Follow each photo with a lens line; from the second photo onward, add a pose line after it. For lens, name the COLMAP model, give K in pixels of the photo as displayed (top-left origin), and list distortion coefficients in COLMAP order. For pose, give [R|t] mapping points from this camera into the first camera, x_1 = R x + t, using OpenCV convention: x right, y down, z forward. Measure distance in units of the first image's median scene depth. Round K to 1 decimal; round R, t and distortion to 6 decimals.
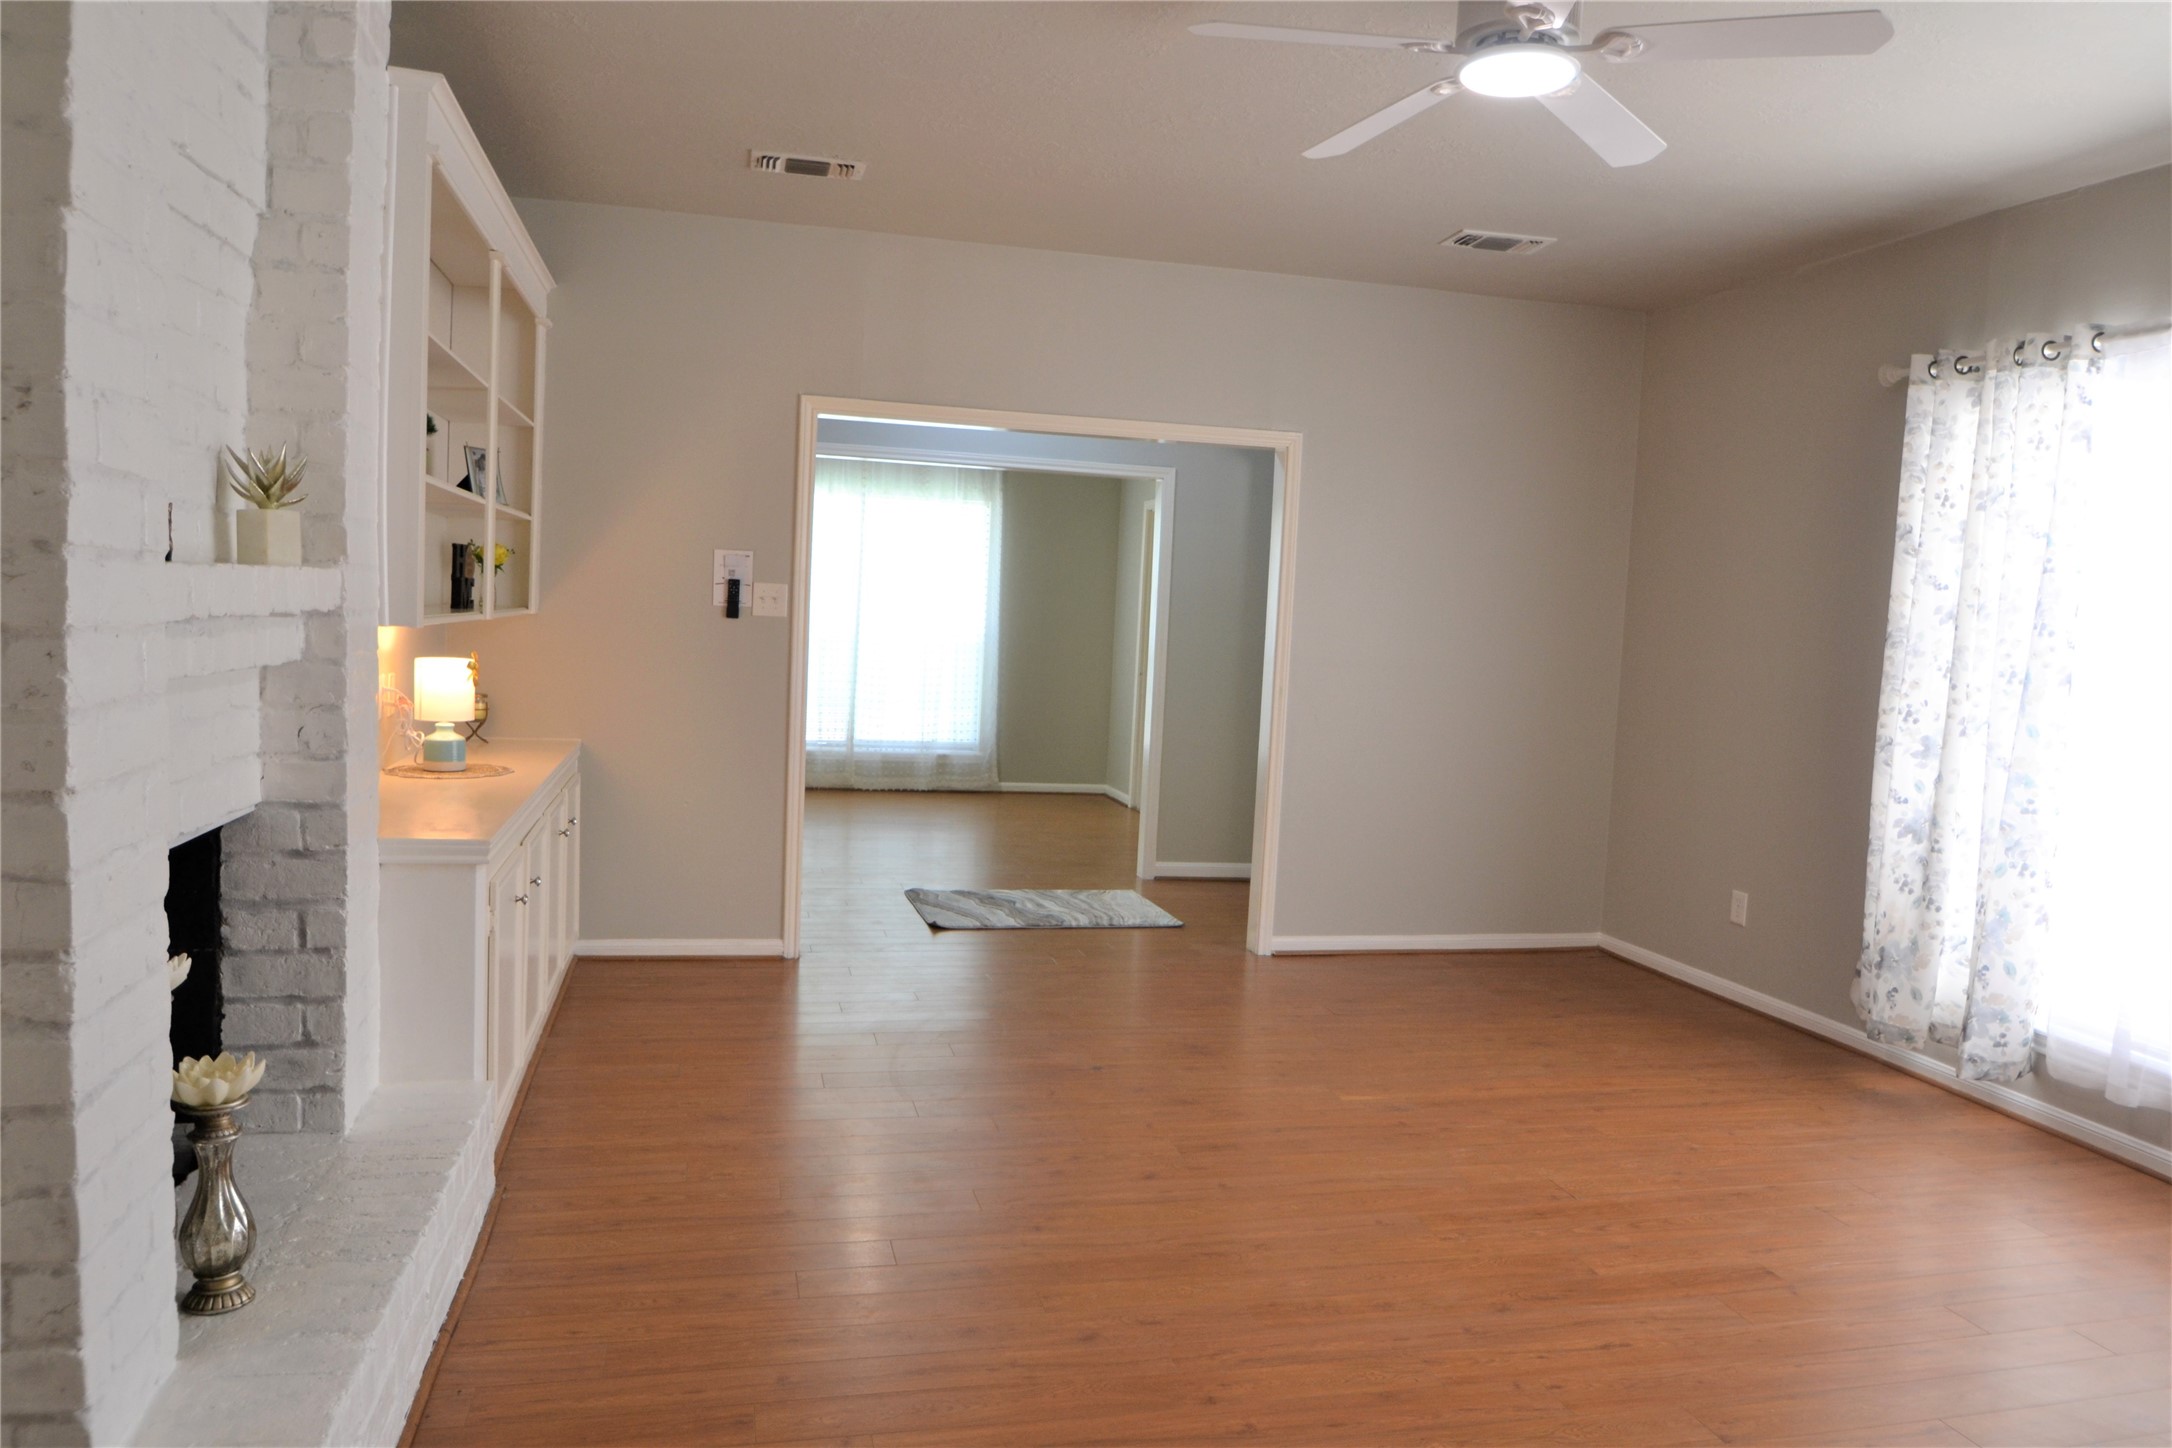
lens RADIAL K [[1482.6, 0, 1071.0], [0, 1482.6, 724.2], [0, 0, 1]] dist [-0.039826, 0.004871]
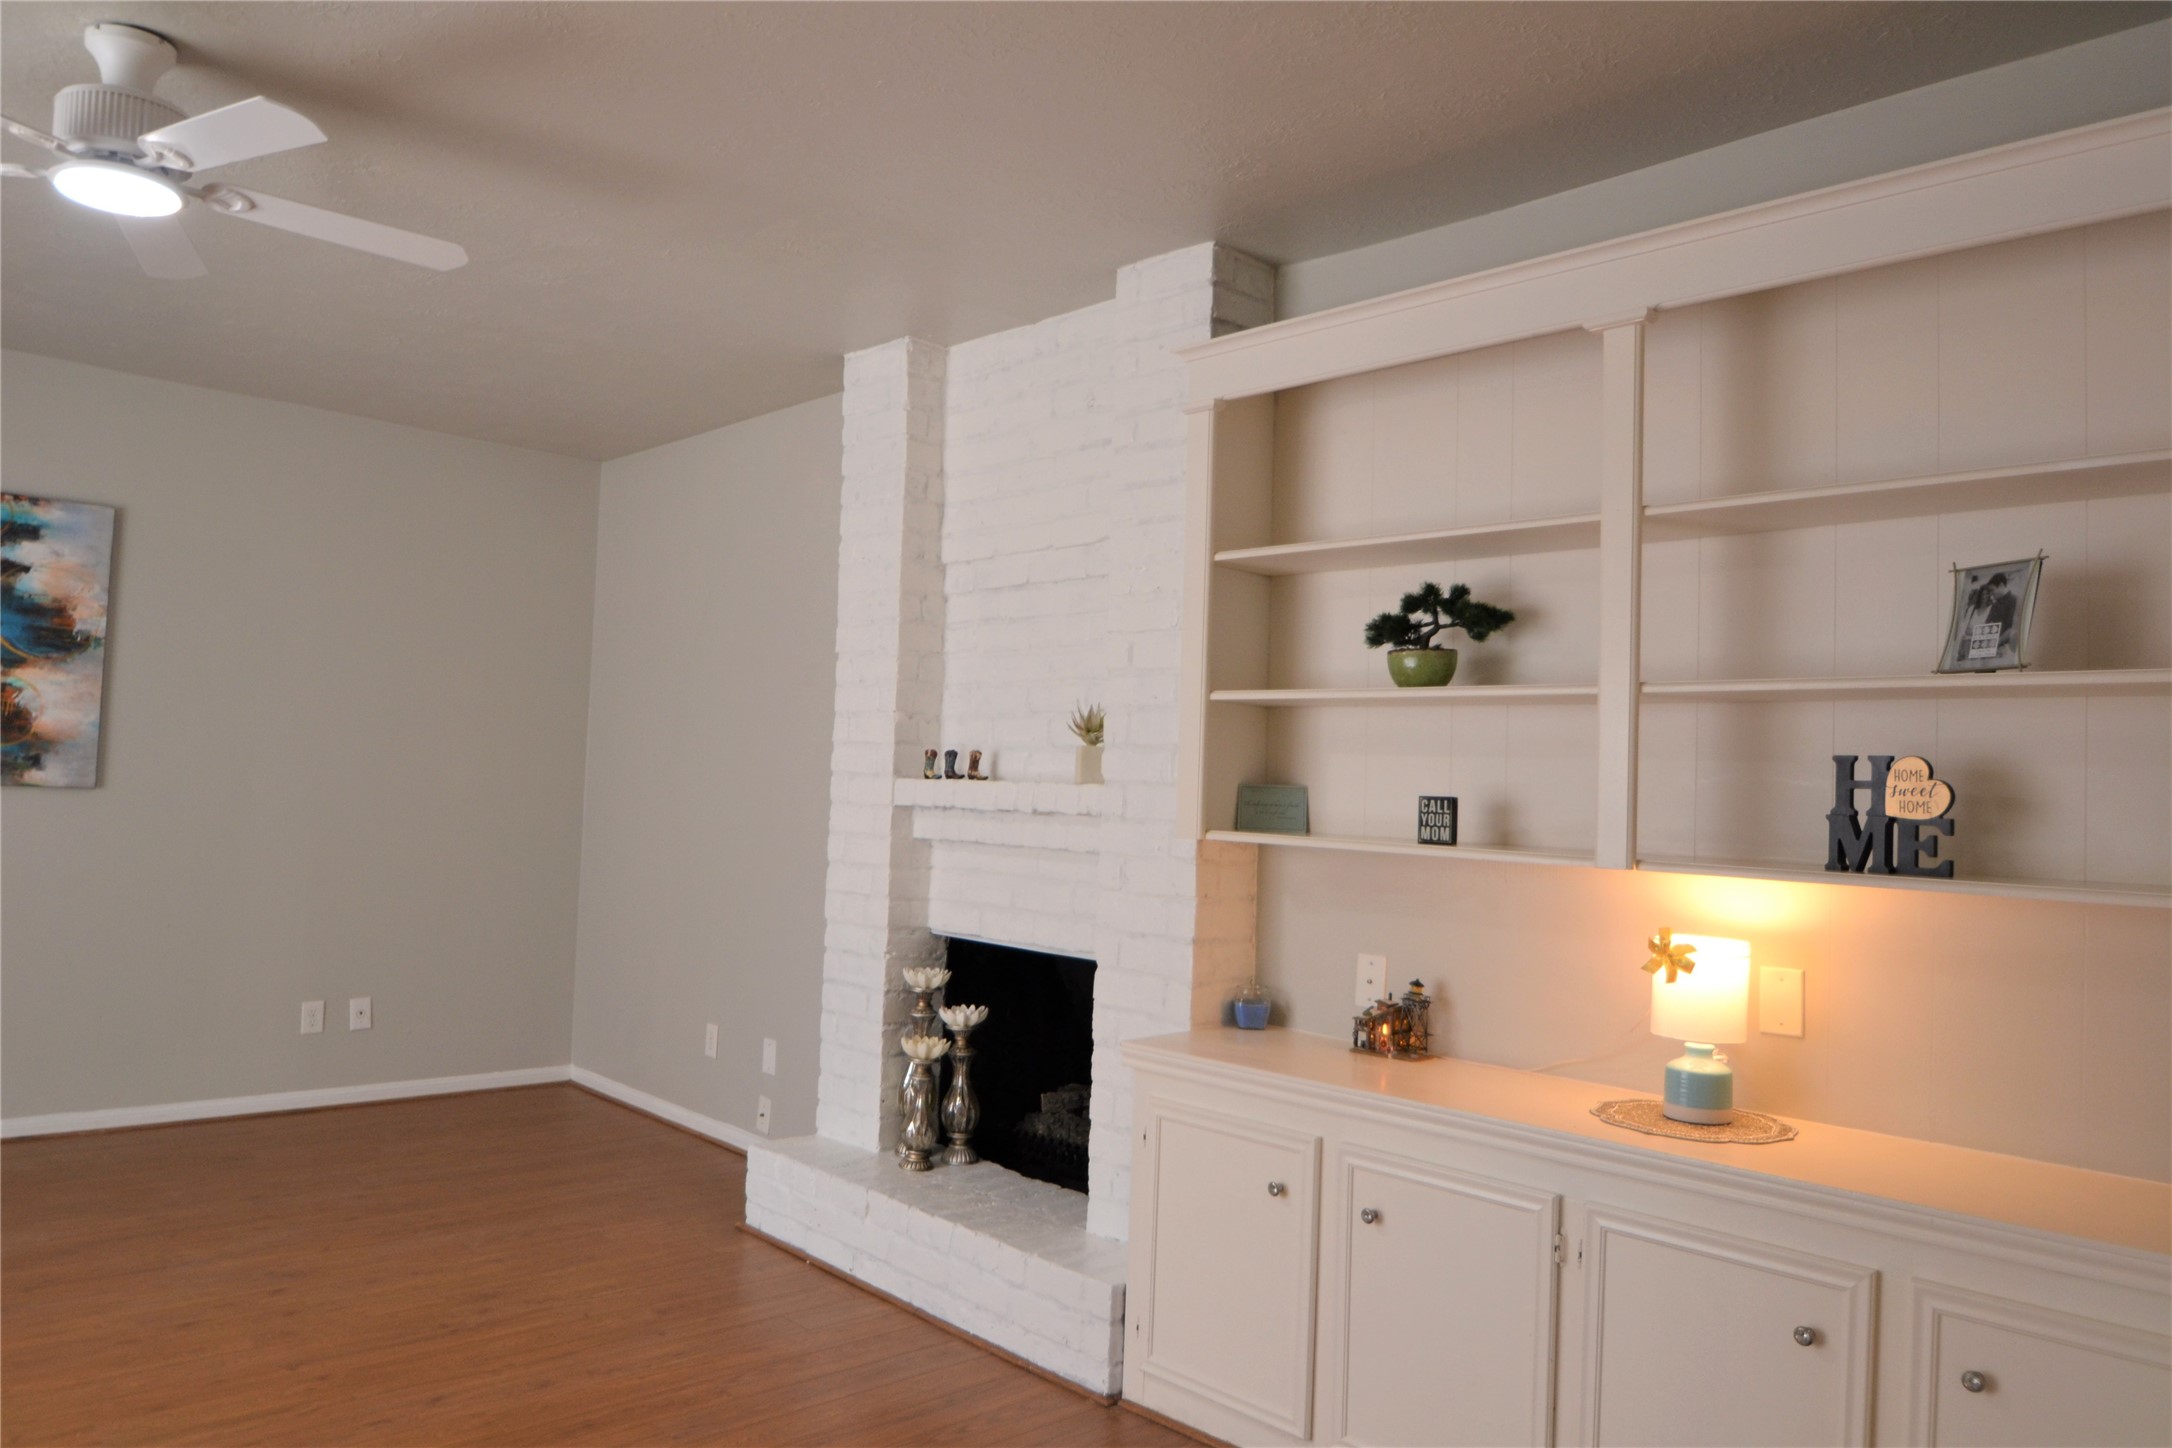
lens RADIAL K [[1482.6, 0, 1067.0], [0, 1482.6, 719.3], [0, 0, 1]] dist [-0.039826, 0.004871]
pose [[-0.863622, -0.098493, -0.494425, 0.137231], [-0.116539, 0.993170, 0.005715, -0.116442], [0.490485, 0.062556, -0.869202, 1.490833]]
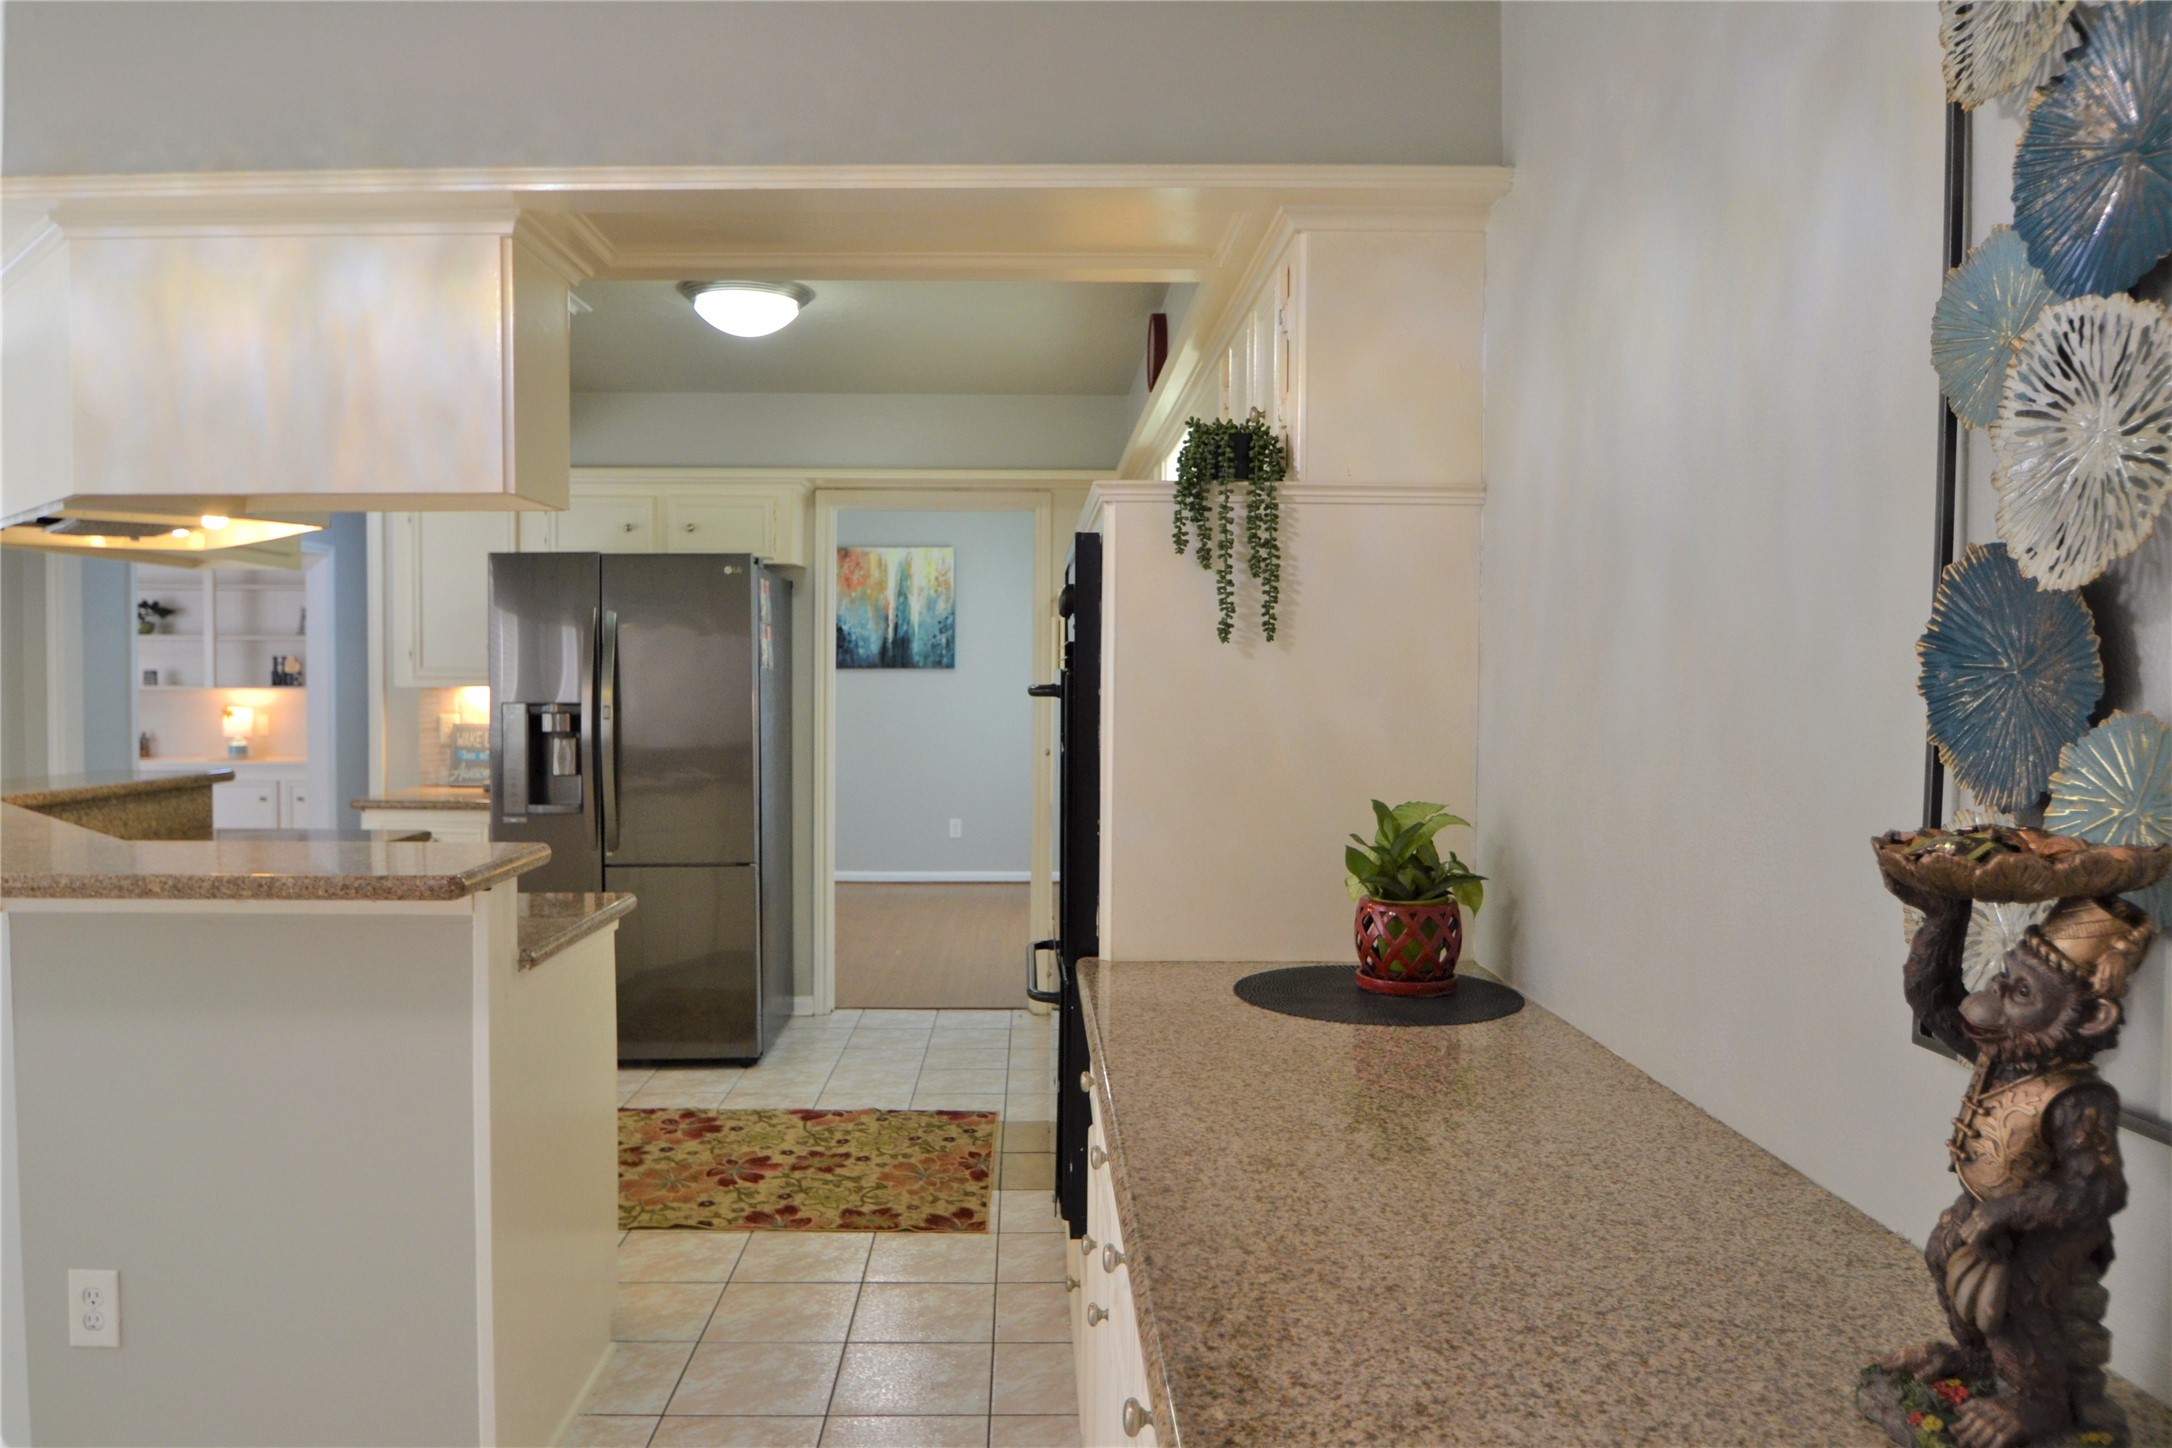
lens RADIAL K [[1482.6, 0, 1073.3], [0, 1482.6, 716.6], [0, 0, 1]] dist [-0.039826, 0.004871]
pose [[-0.194529, -0.023176, -0.980623, 1.583079], [-0.095066, 0.995460, -0.004669, -0.149848], [0.976279, 0.092315, -0.195850, 2.821318]]
